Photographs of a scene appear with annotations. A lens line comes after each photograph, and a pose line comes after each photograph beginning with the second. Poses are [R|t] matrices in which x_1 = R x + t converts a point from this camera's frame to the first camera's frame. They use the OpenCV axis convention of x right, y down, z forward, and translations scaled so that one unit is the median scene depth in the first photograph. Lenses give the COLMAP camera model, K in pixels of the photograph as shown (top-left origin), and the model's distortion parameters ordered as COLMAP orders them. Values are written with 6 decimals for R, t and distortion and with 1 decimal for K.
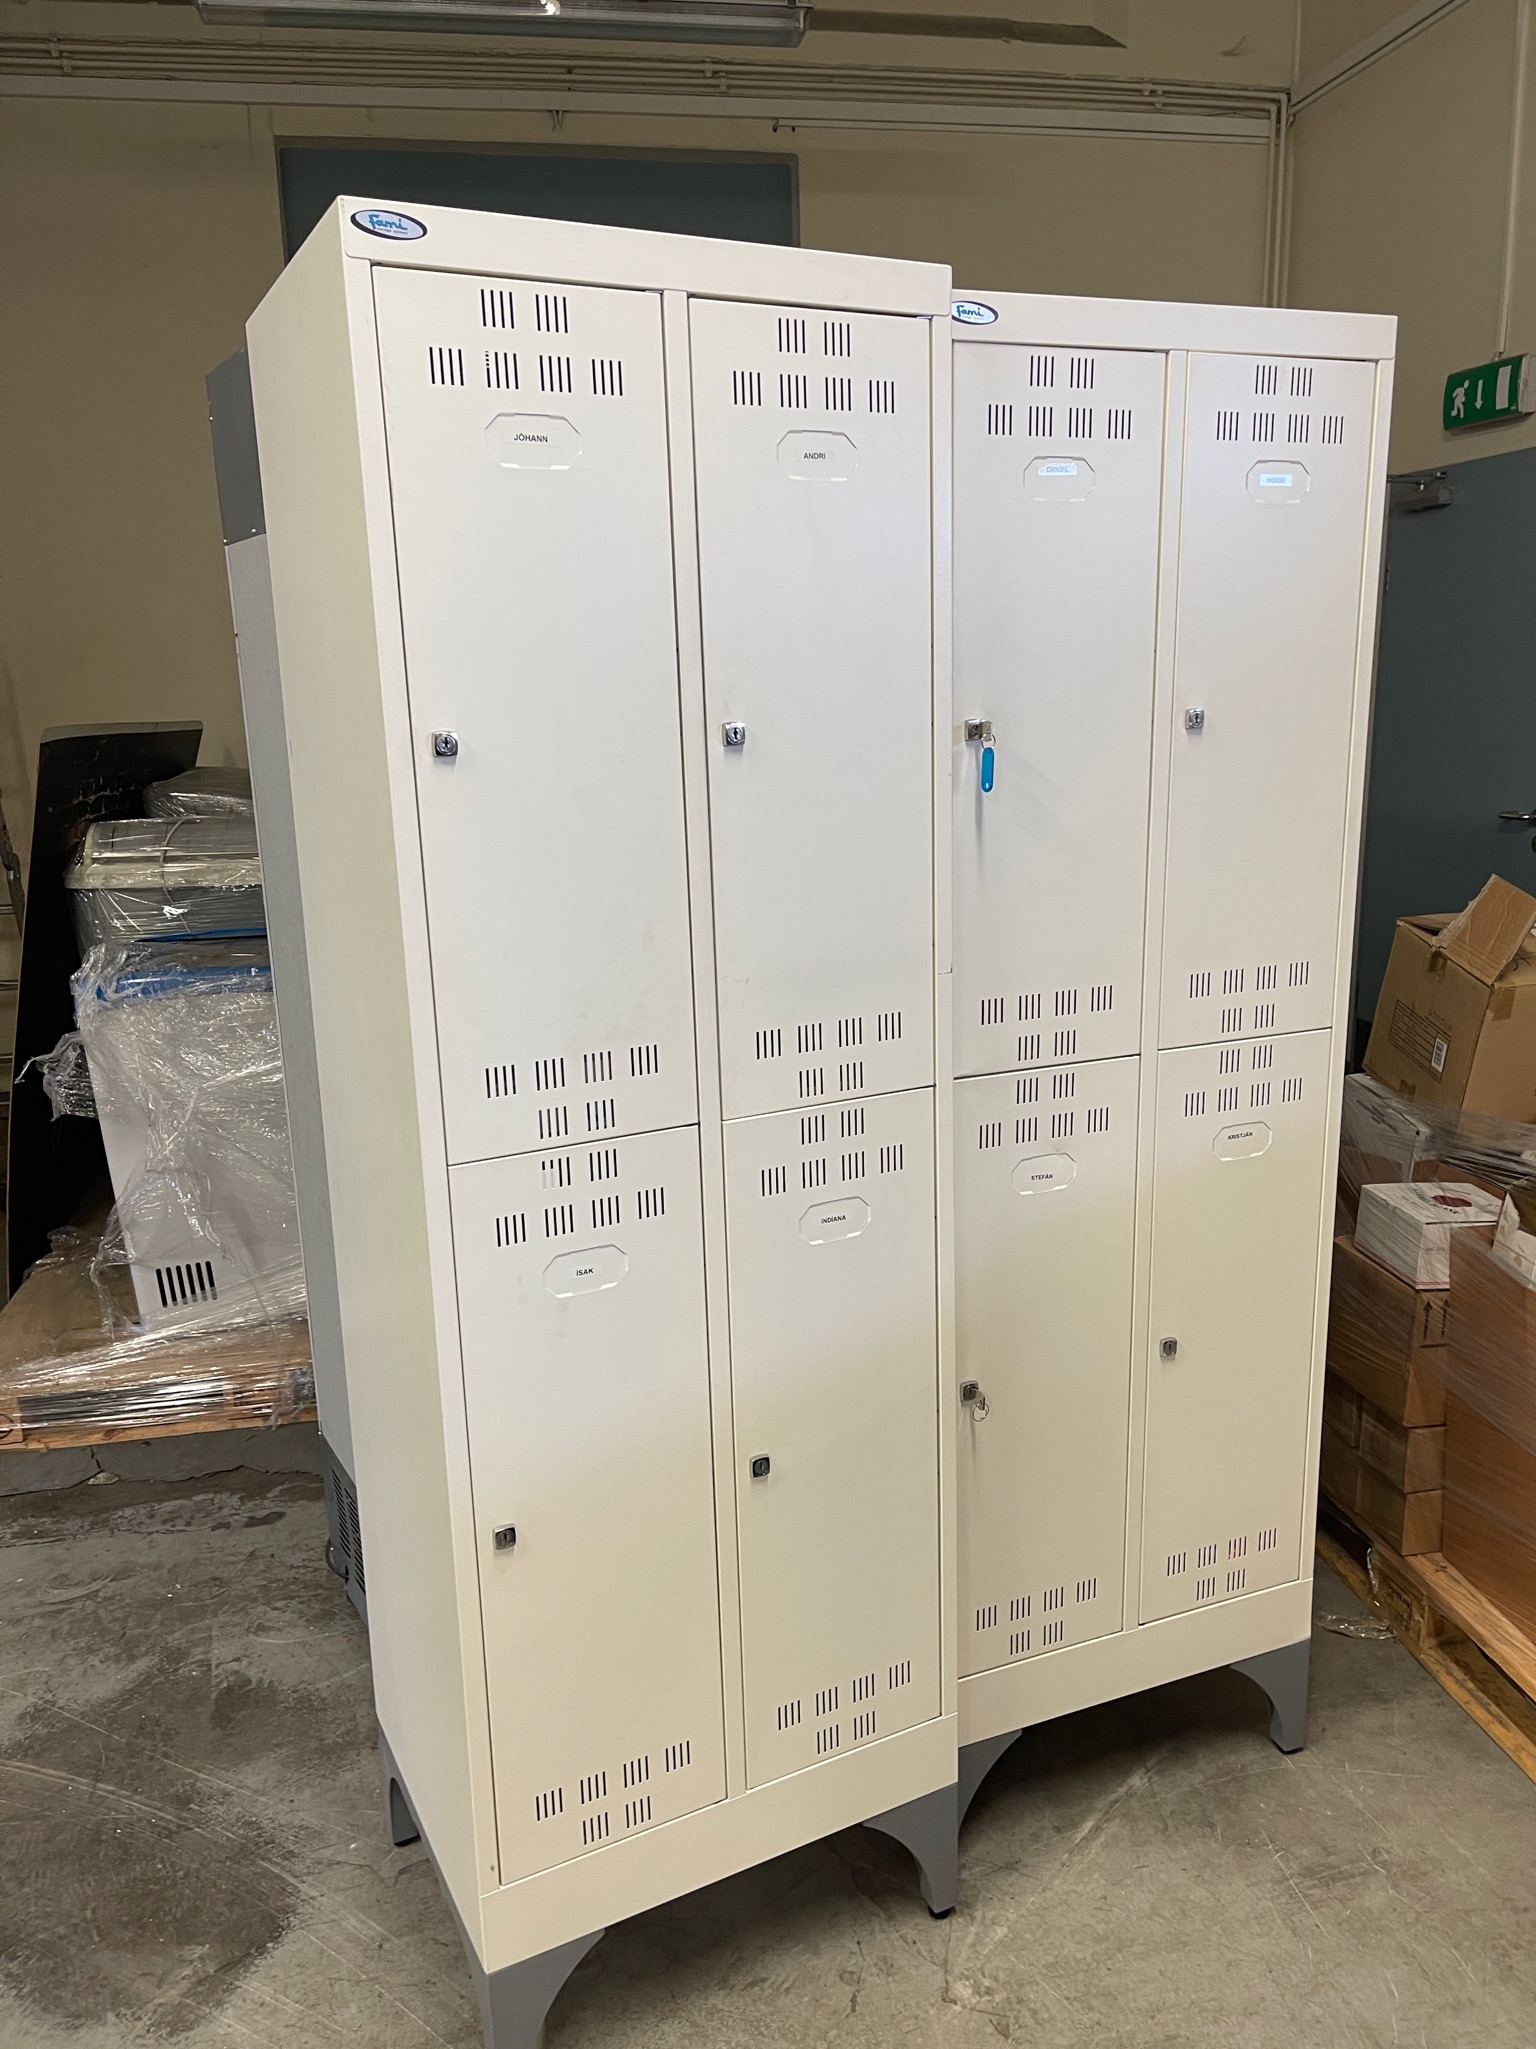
lens RADIAL K [[1558.0, 0, 782.5], [0, 1558.0, 1013.4], [0, 0, 1]] dist [0.072841, -0.098707]
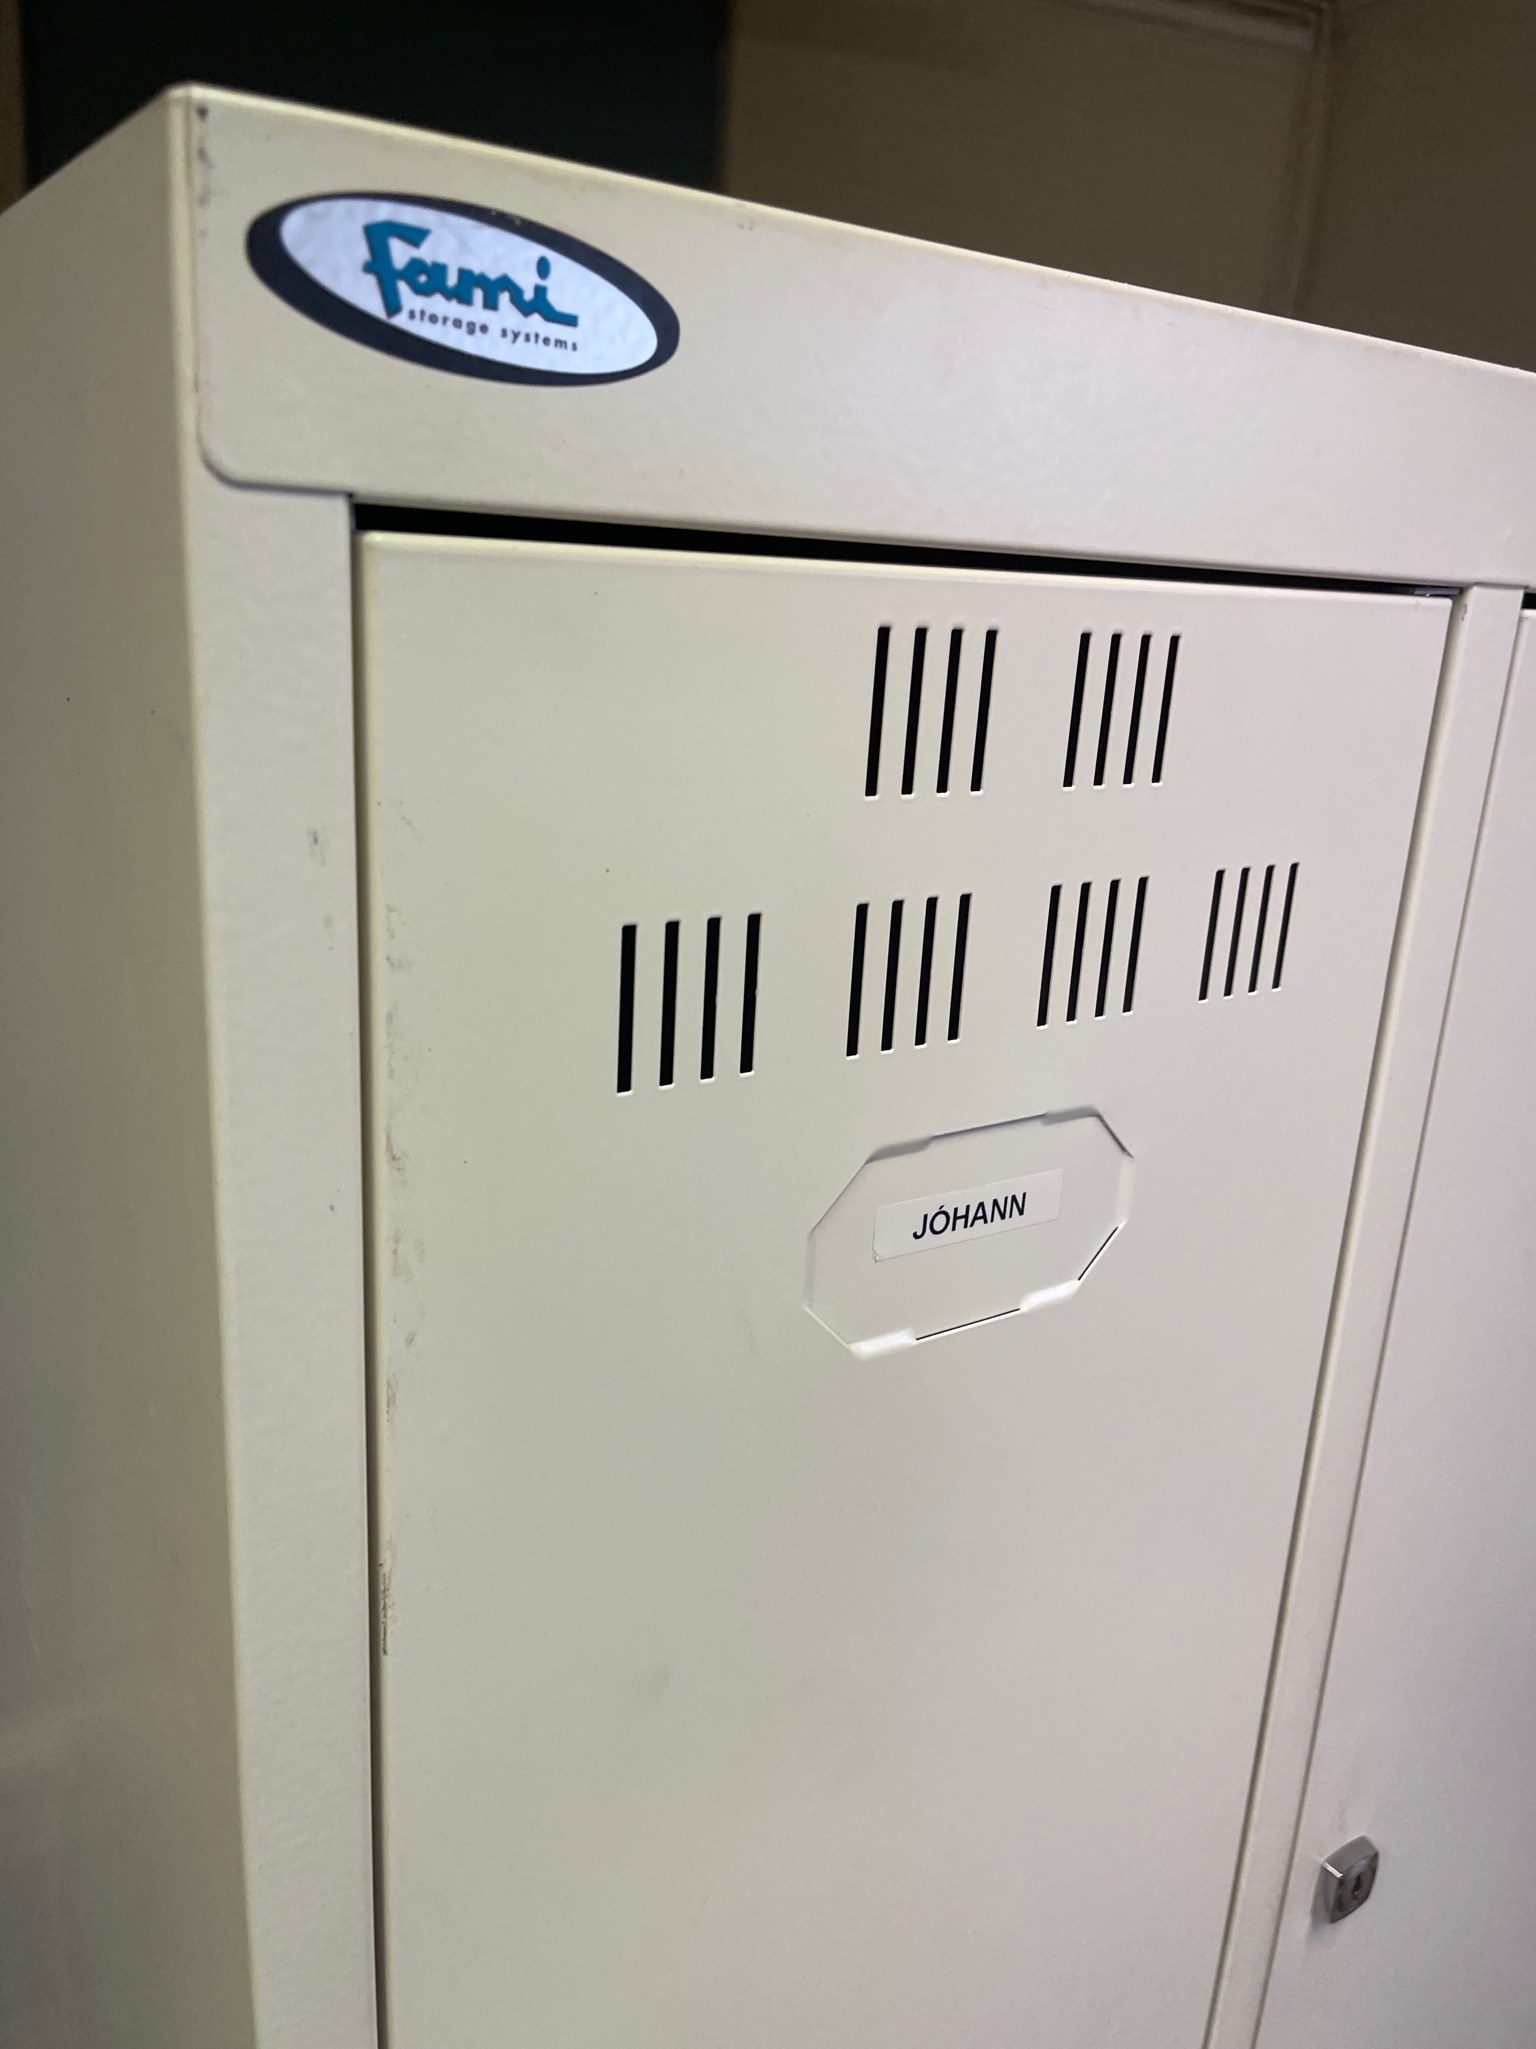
lens RADIAL K [[1558.0, 0, 779.7], [0, 1558.0, 1023.9], [0, 0, 1]] dist [0.072841, -0.098707]
pose [[0.989183, 0.050447, 0.137738, -0.157592], [-0.061398, 0.995182, 0.076446, -0.290602], [-0.133217, -0.084076, 0.987514, 0.547966]]
